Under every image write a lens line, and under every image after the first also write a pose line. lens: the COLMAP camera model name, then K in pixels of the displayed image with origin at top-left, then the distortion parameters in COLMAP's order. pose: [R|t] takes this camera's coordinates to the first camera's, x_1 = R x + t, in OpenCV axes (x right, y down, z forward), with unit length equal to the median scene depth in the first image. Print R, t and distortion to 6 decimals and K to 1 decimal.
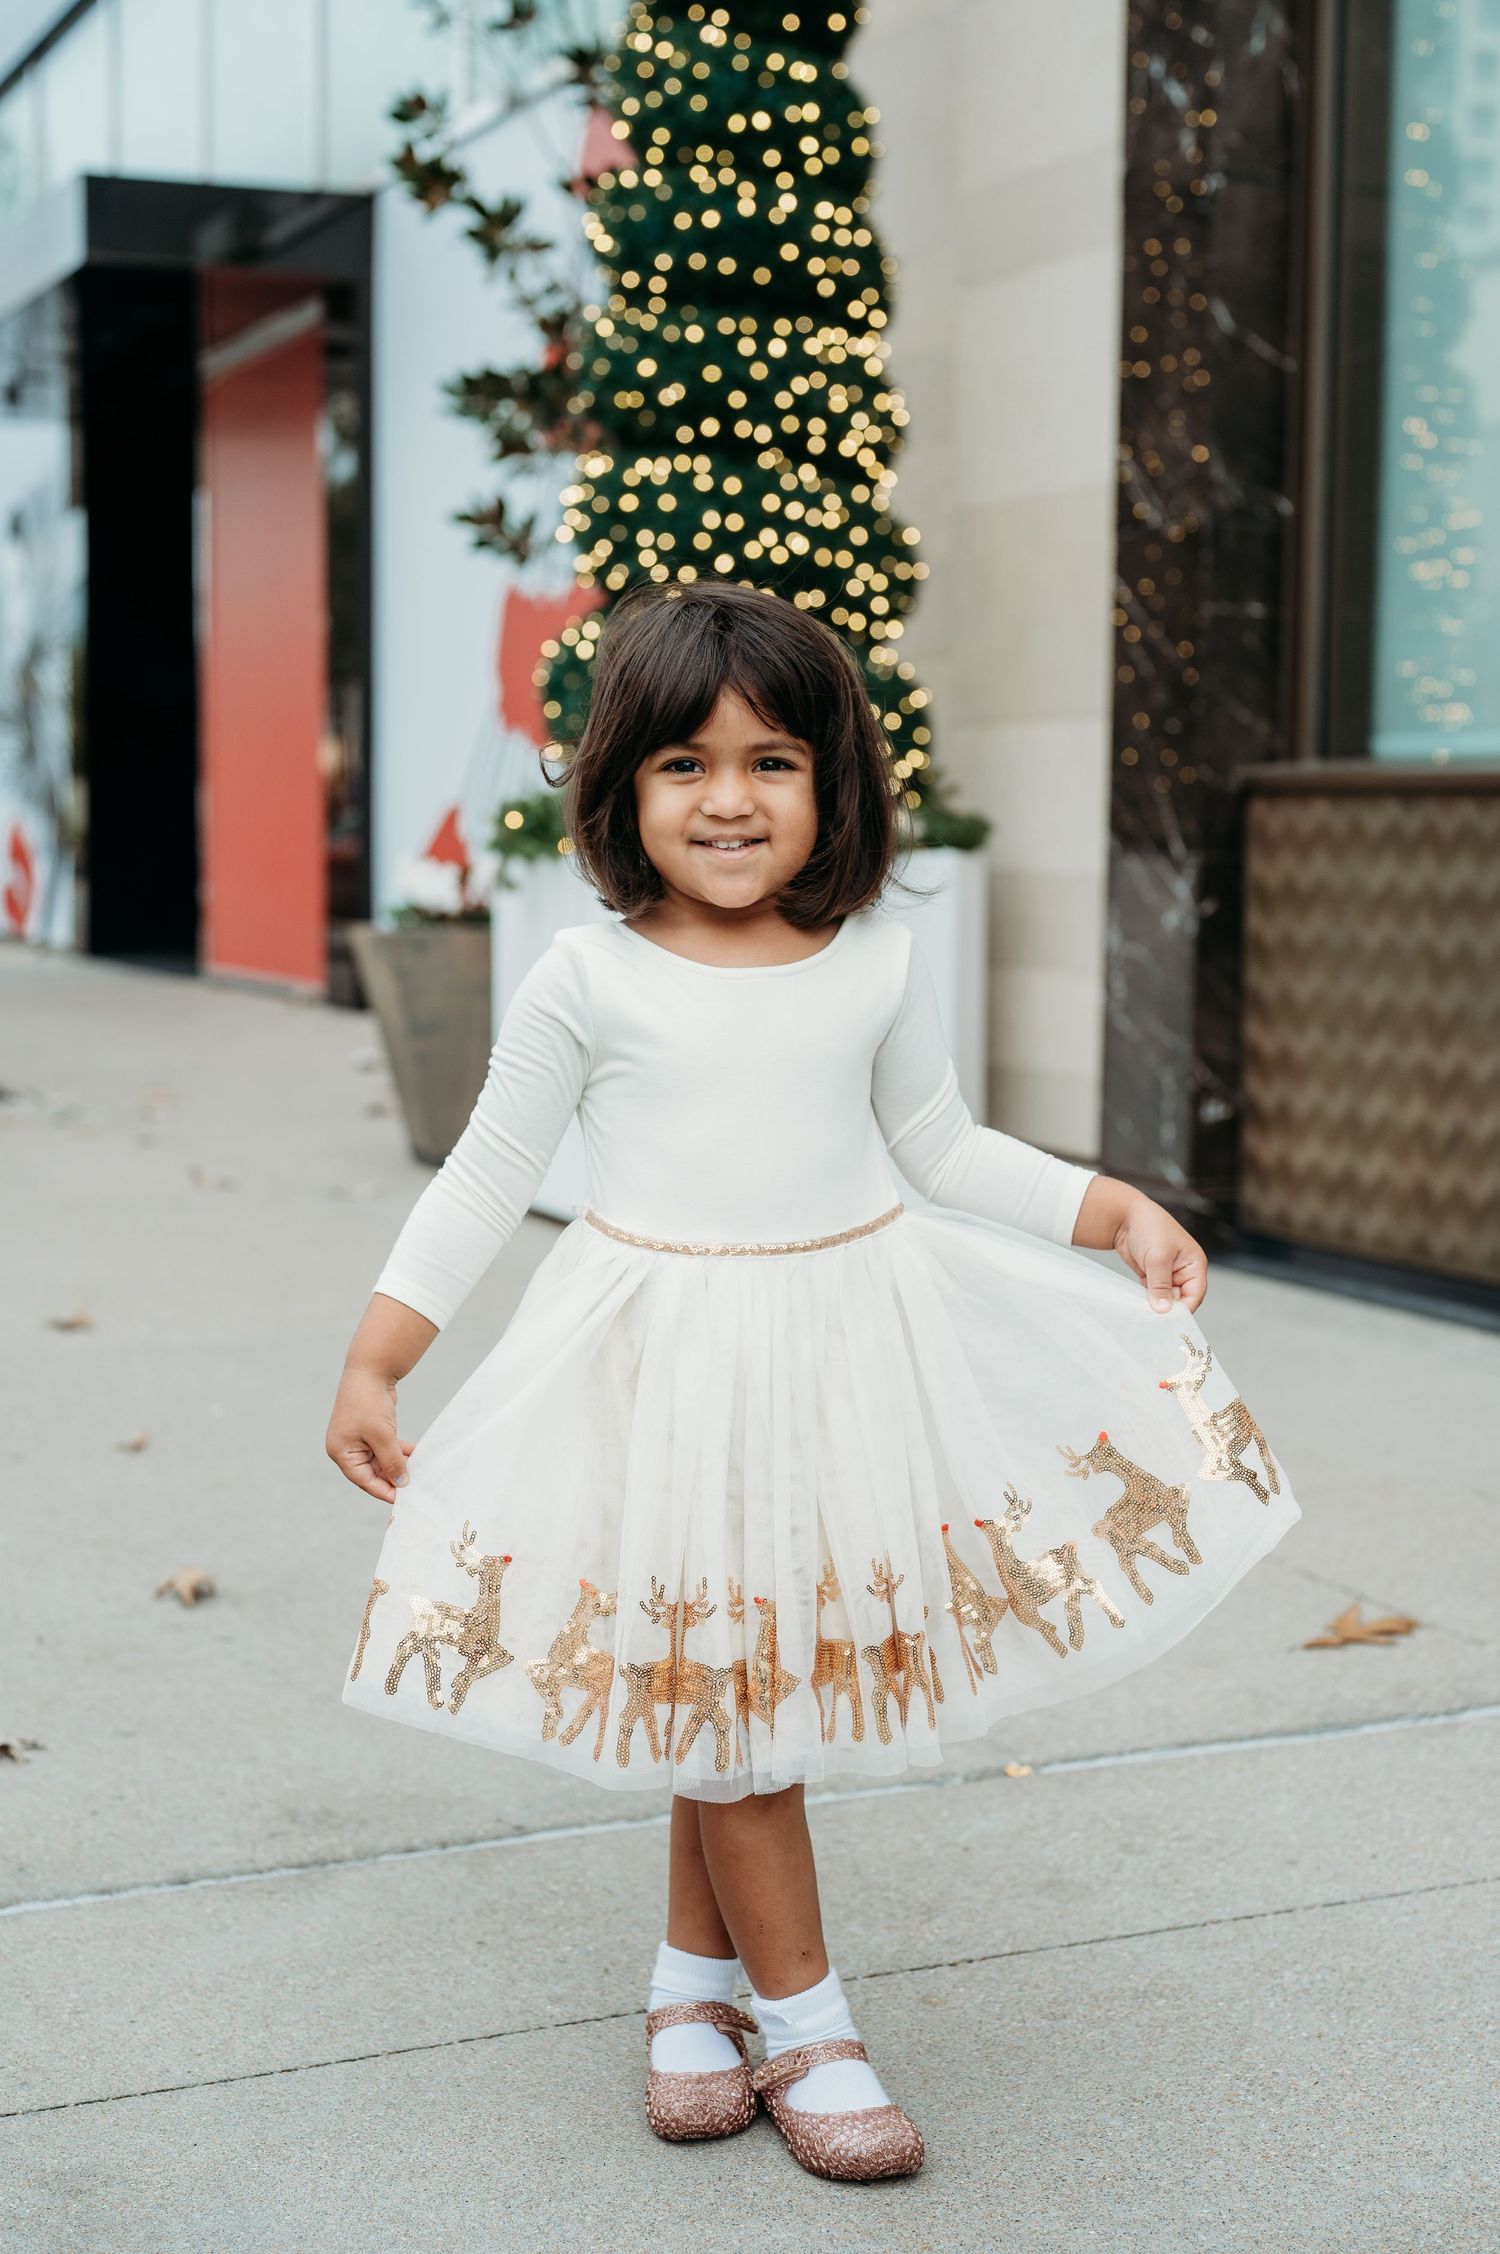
lens RADIAL K [[3254.2, 0, 750.0], [0, 3254.2, 1127.0], [0, 0, 1]] dist [0.003561, 0.025099]
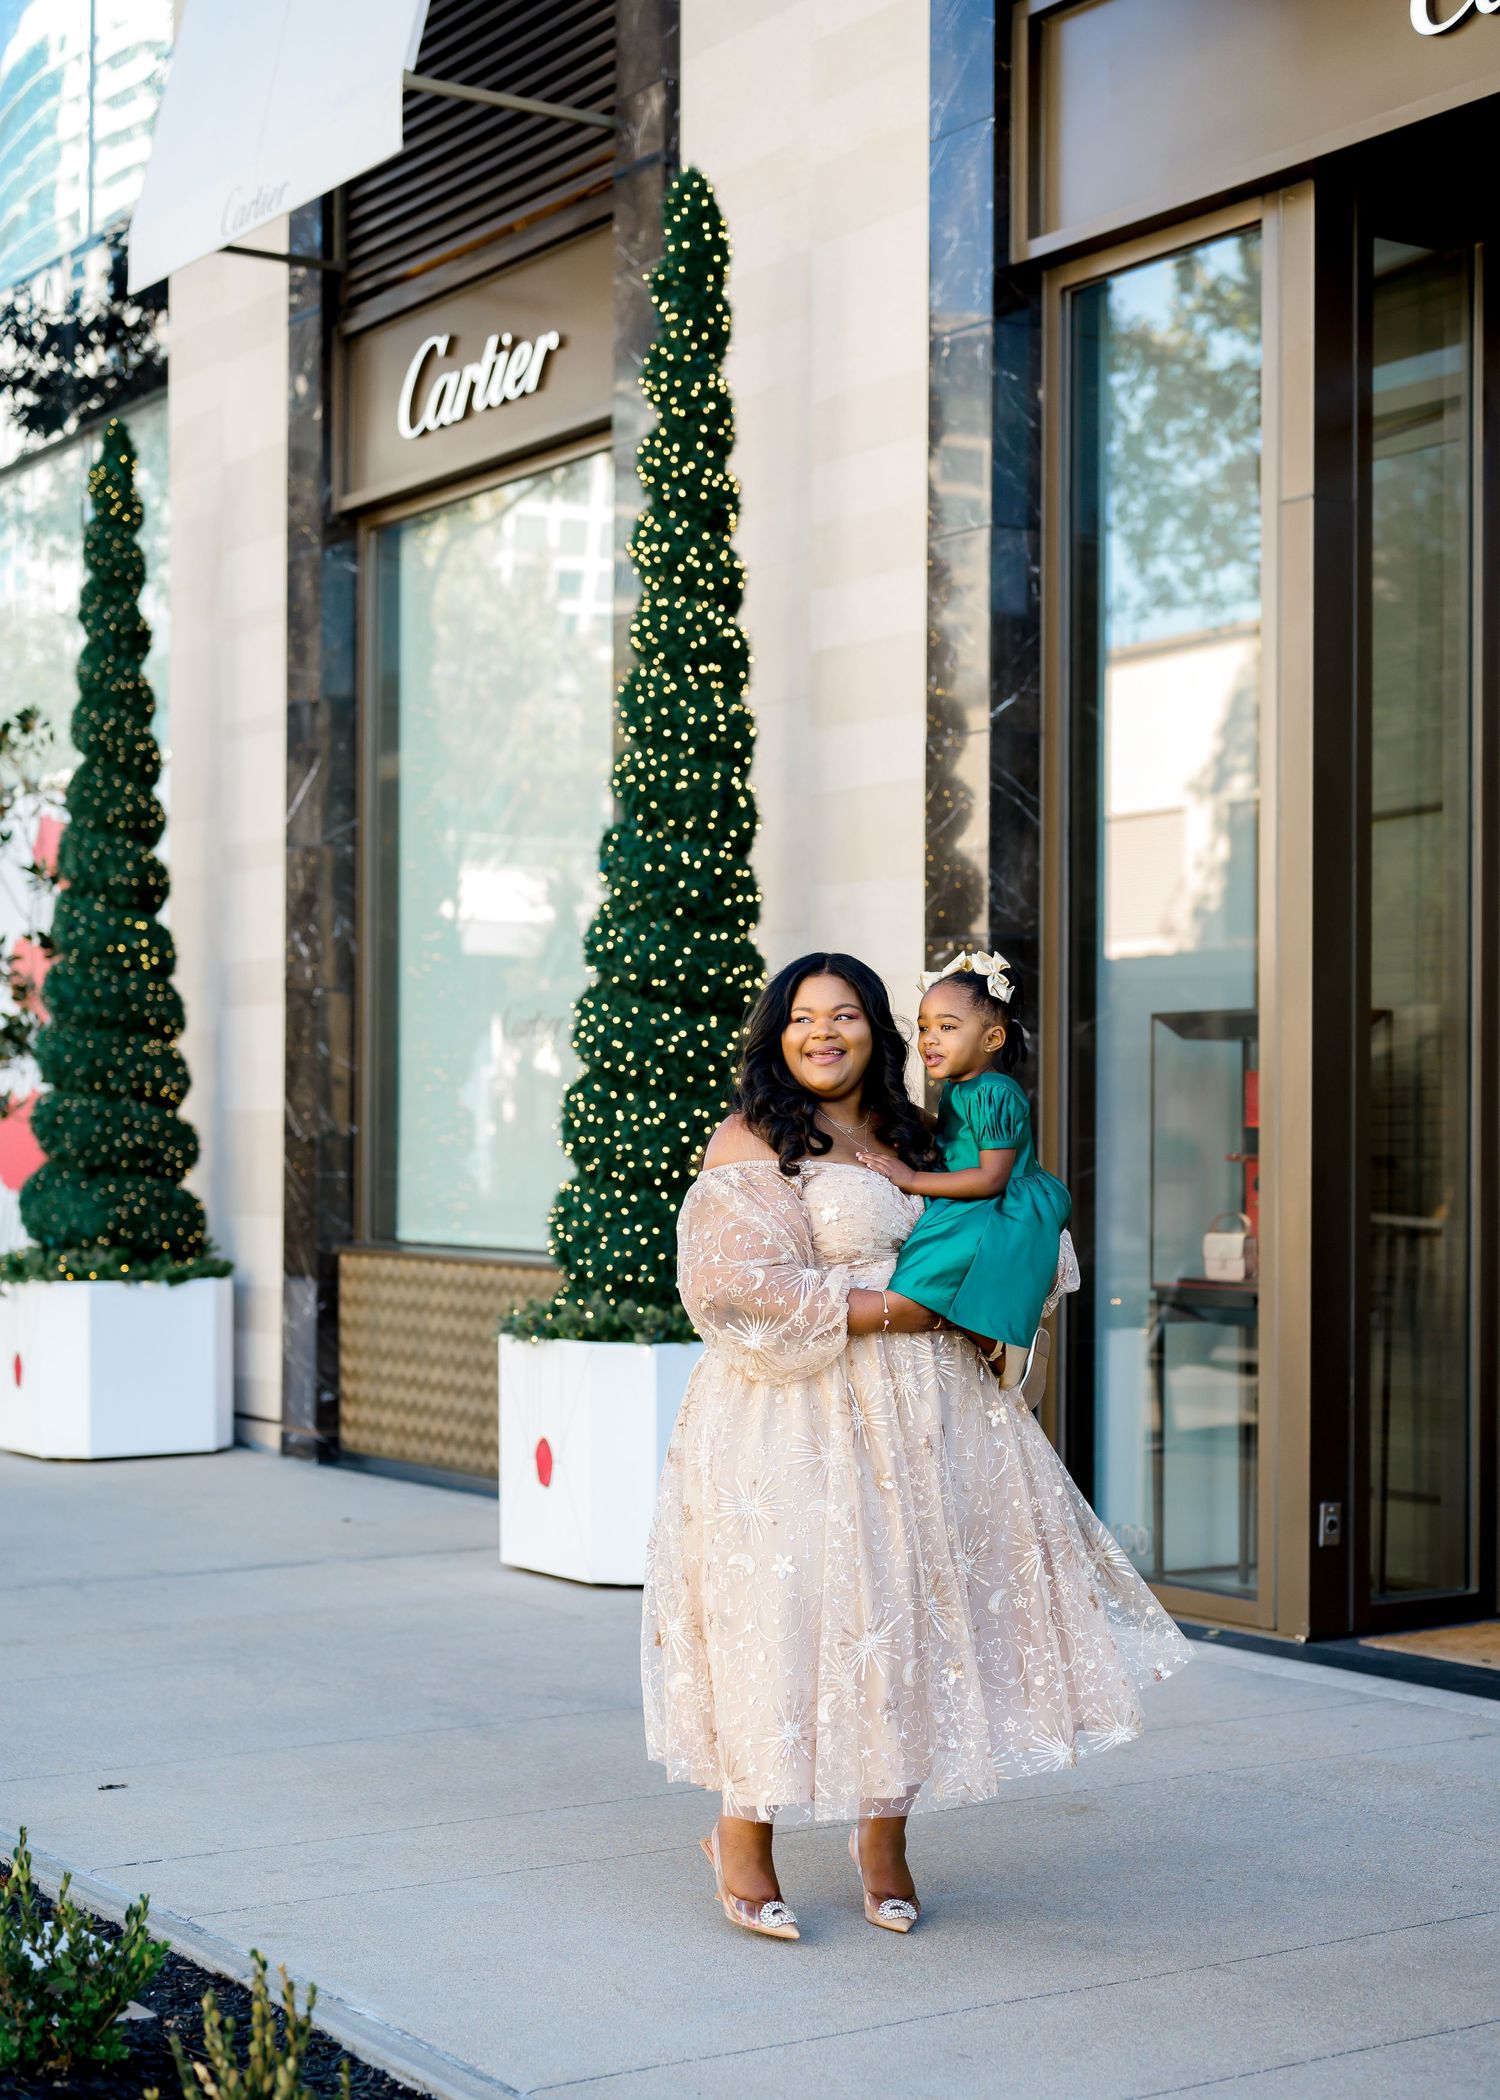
lens RADIAL K [[3209.5, 0, 750.0], [0, 3209.5, 1050.0], [0, 0, 1]] dist [0.011563, 0.007022]
pose [[0.984879, -0.003677, 0.173203, 0.045403], [0.024955, 0.992359, -0.120834, 0.030996], [-0.171435, 0.123329, 0.977446, -1.172577]]
